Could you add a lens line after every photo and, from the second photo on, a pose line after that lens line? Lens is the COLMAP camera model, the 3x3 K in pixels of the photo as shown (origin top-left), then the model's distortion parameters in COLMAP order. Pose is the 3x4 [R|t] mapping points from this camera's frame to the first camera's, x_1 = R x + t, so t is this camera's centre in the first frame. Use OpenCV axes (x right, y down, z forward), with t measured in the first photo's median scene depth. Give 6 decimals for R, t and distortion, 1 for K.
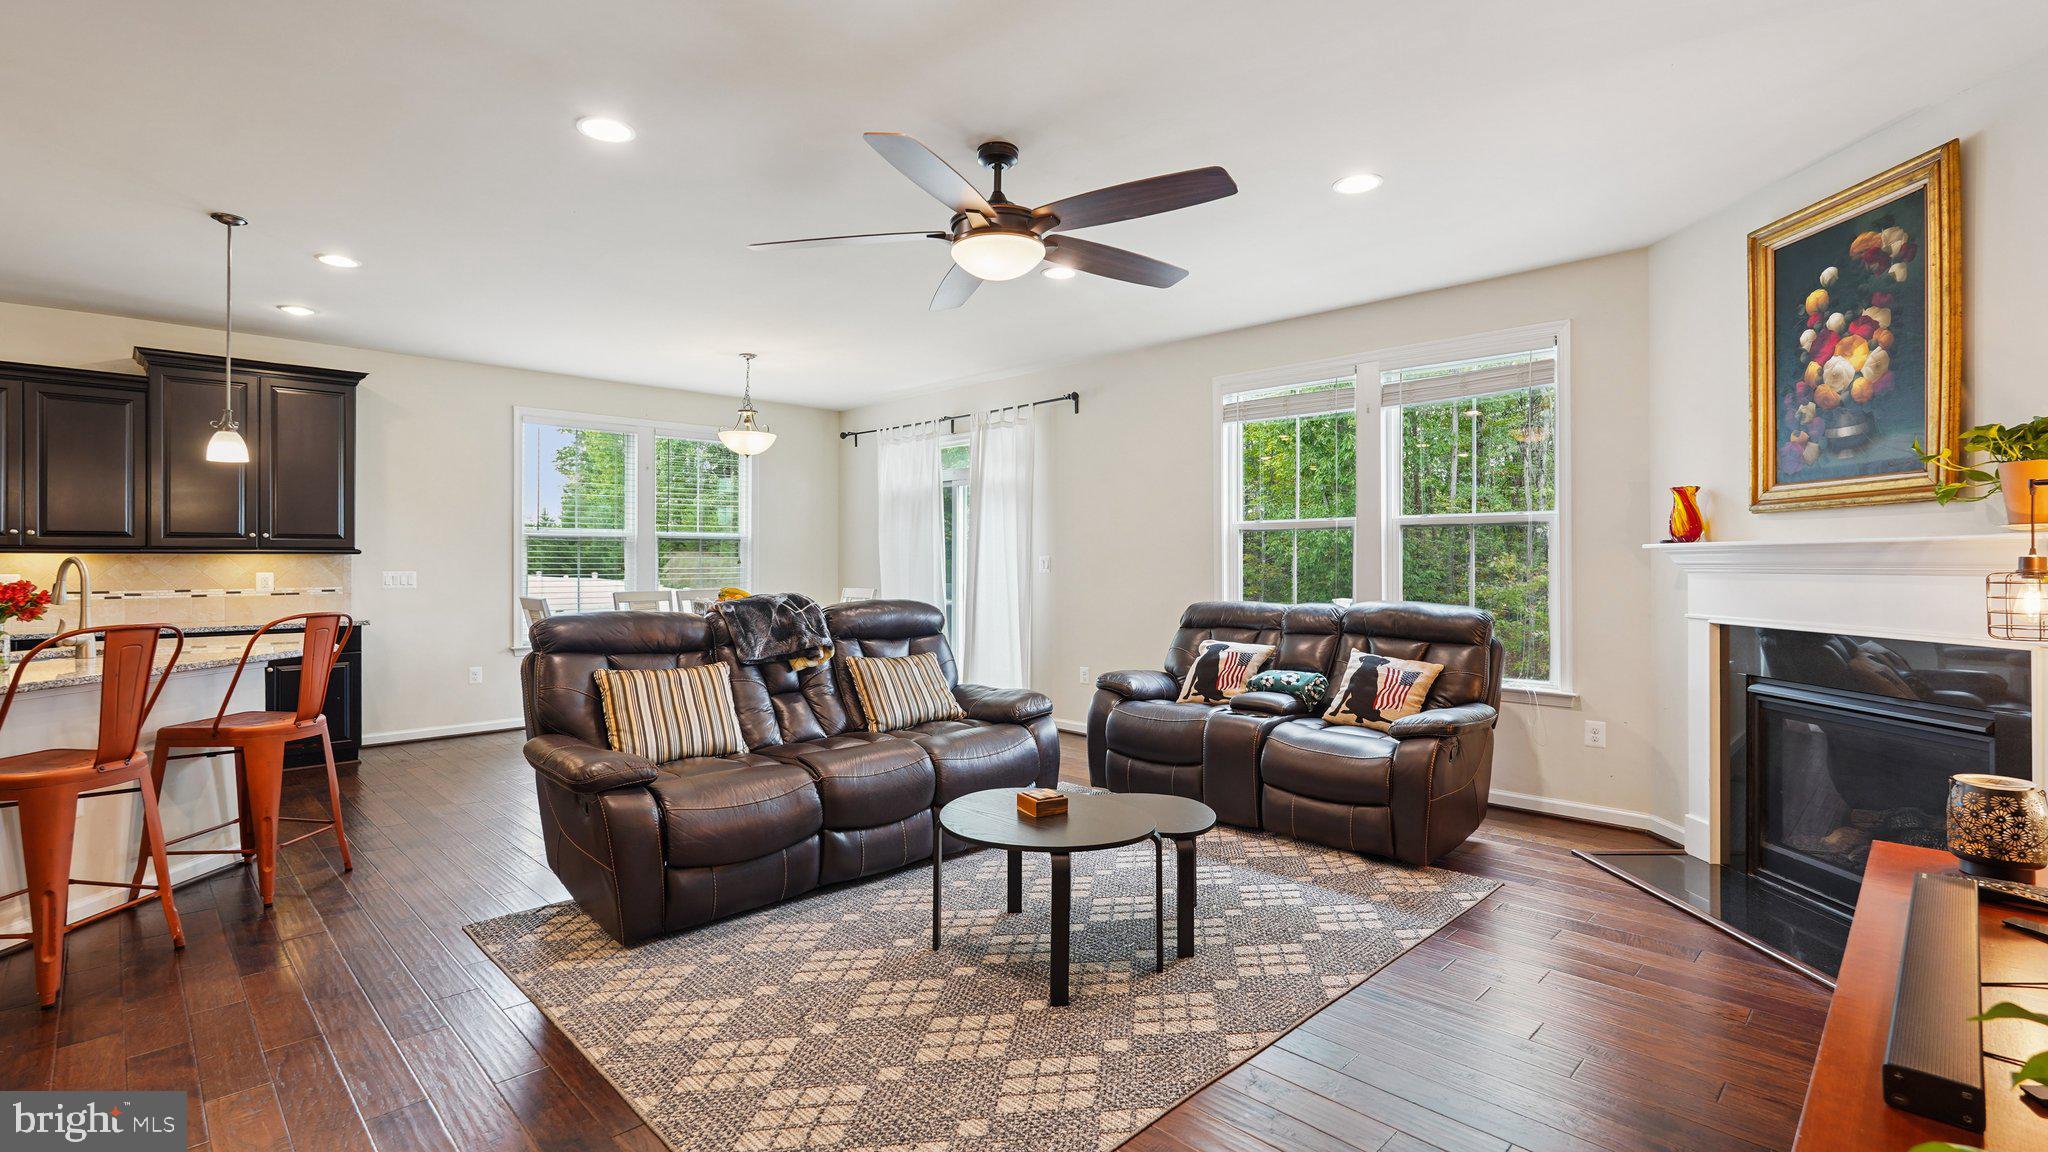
lens RADIAL K [[932.9, 0, 1015.7], [0, 932.9, 544.7], [0, 0, 1]] dist [-0.003030, -0.000707]
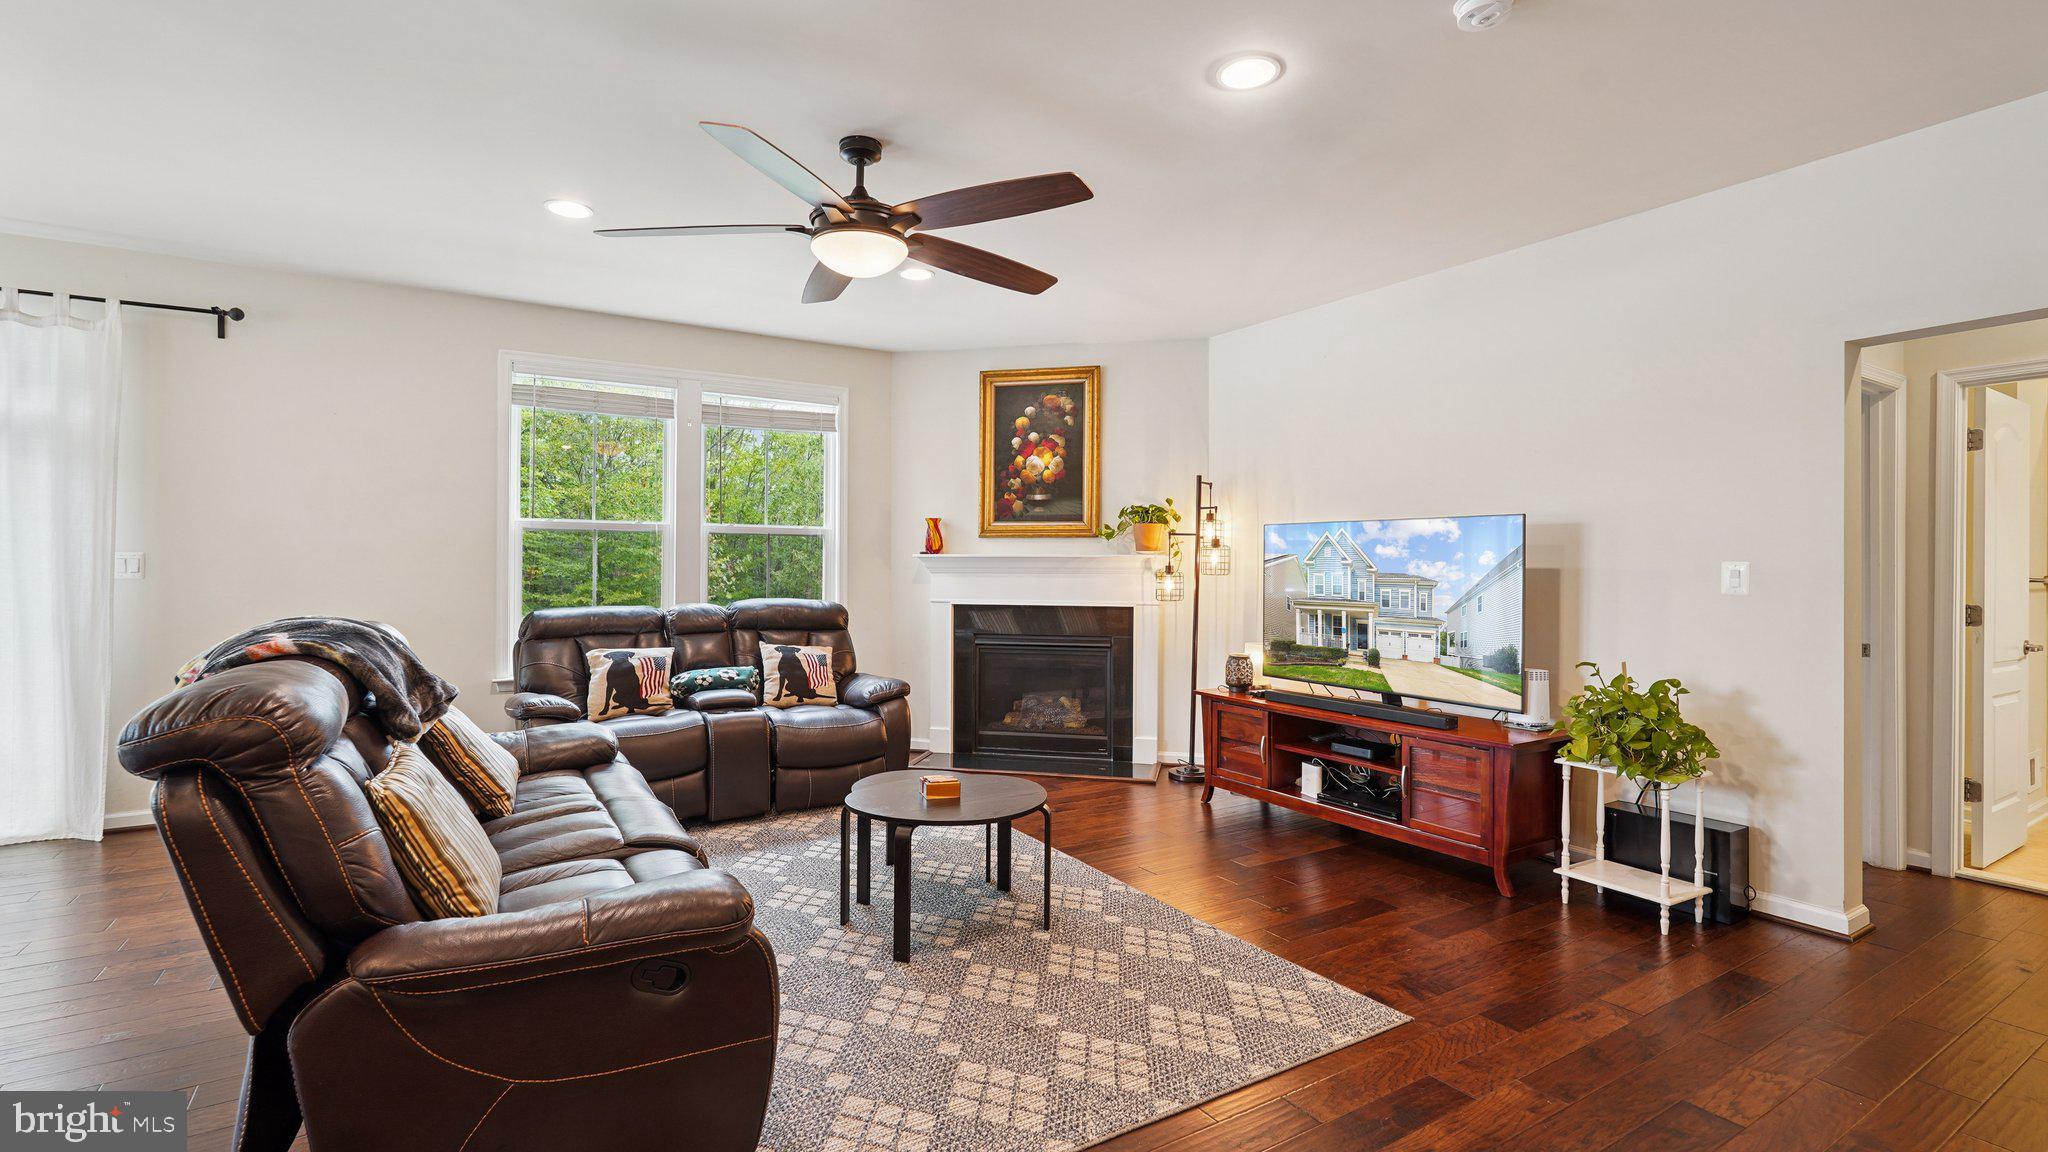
lens RADIAL K [[922.2, 0, 1019.4], [0, 922.2, 558.5], [0, 0, 1]] dist [-0.018053, 0.010420]
pose [[0.219908, 0.010429, 0.975465, -0.866241], [-0.023290, 0.999714, -0.005437, 0.011925], [-0.975243, -0.021523, 0.220088, 0.587487]]
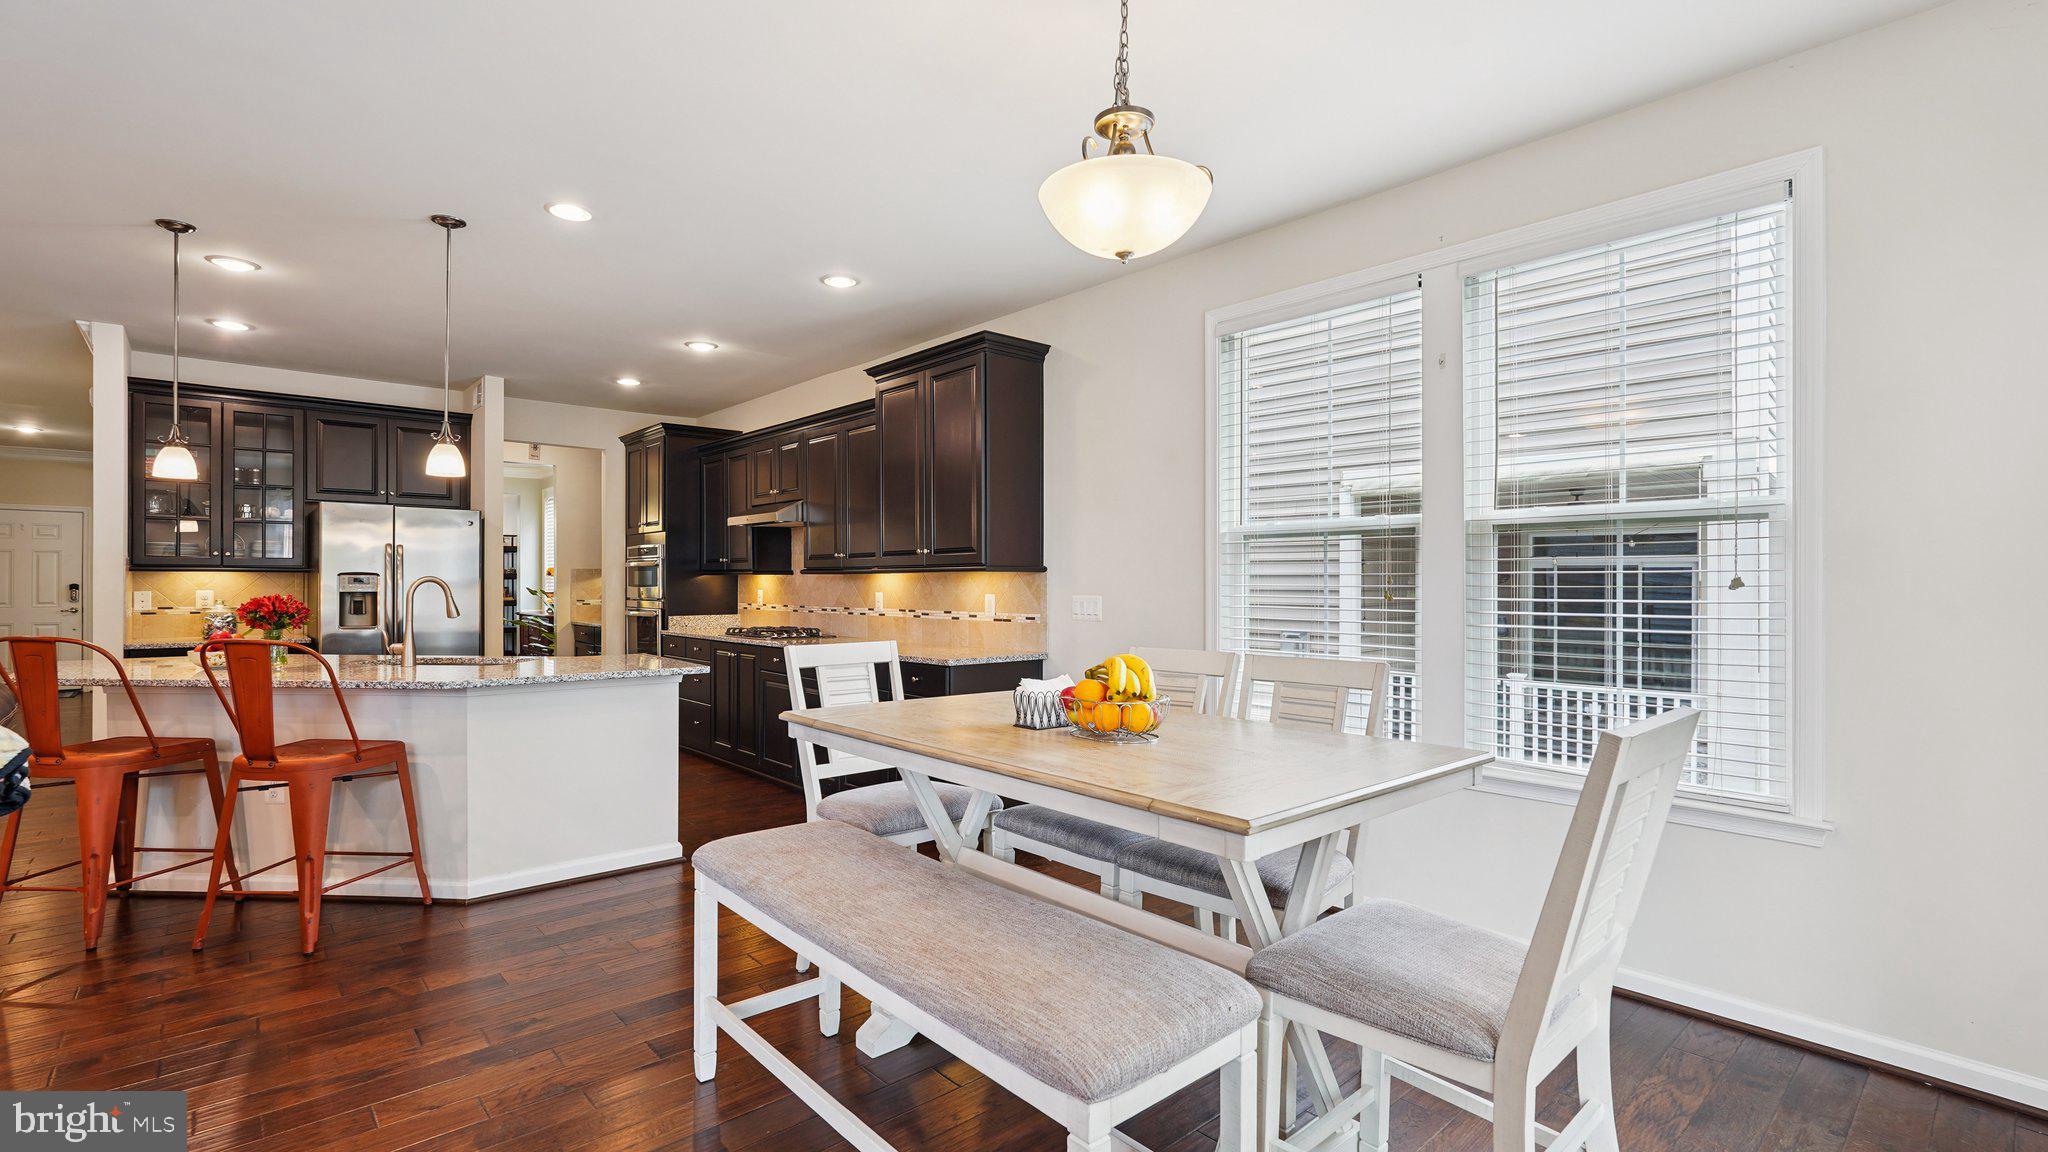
lens RADIAL K [[908.1, 0, 1023.5], [0, 908.1, 584.6], [0, 0, 1]] dist [-0.000278, 0.000804]
pose [[-0.045709, -0.016165, -0.998824, 0.075318], [-0.003980, 0.999864, -0.016000, 0.058334], [0.998947, 0.003244, -0.045768, 1.836011]]
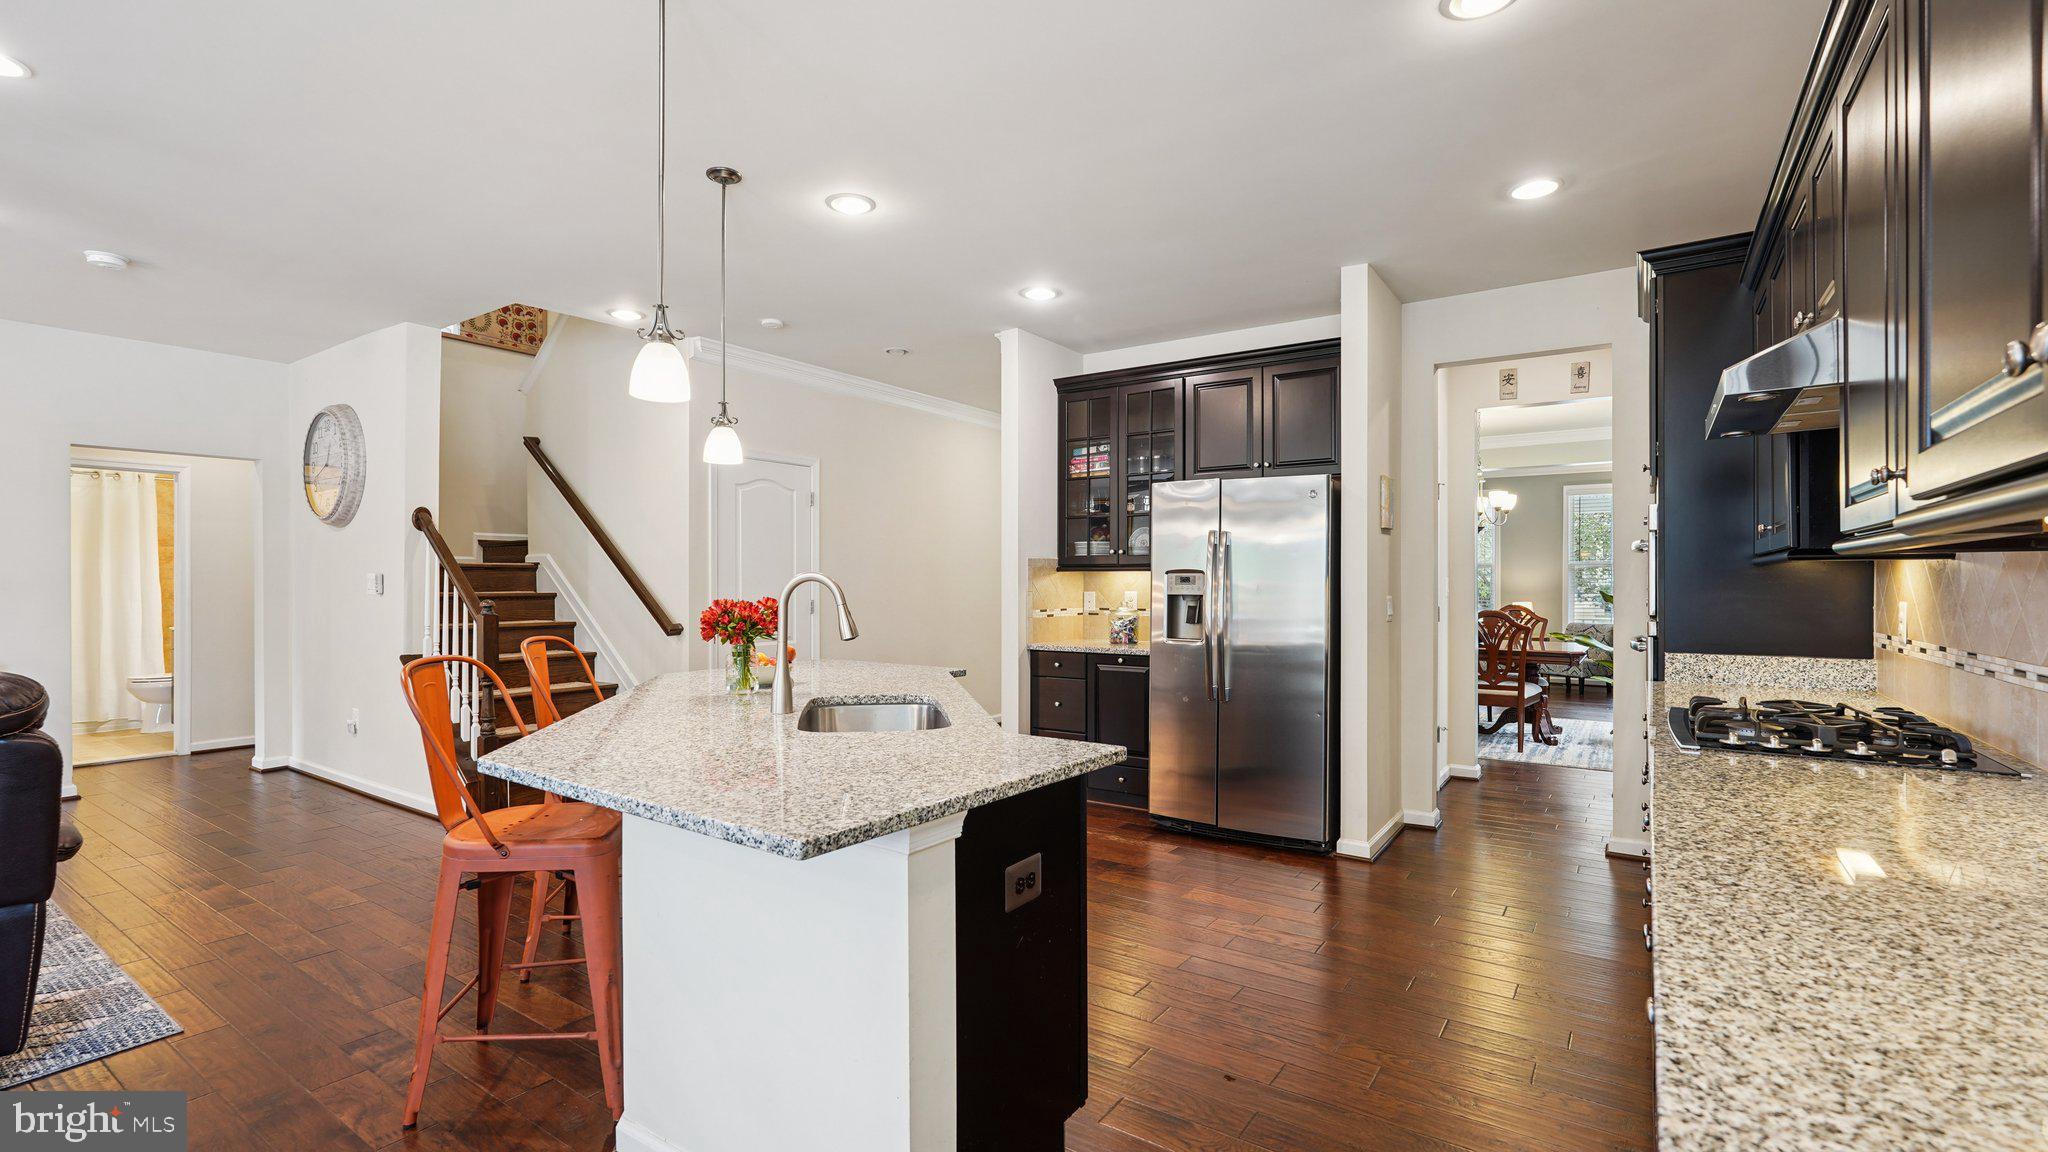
lens RADIAL K [[908.1, 0, 1023.5], [0, 908.1, 584.6], [0, 0, 1]] dist [-0.000278, 0.000804]
pose [[-0.979067, -0.015070, -0.202977, -1.052899], [-0.015632, 0.999877, 0.001167, 0.036856], [0.202935, 0.004315, -0.979183, 1.756985]]
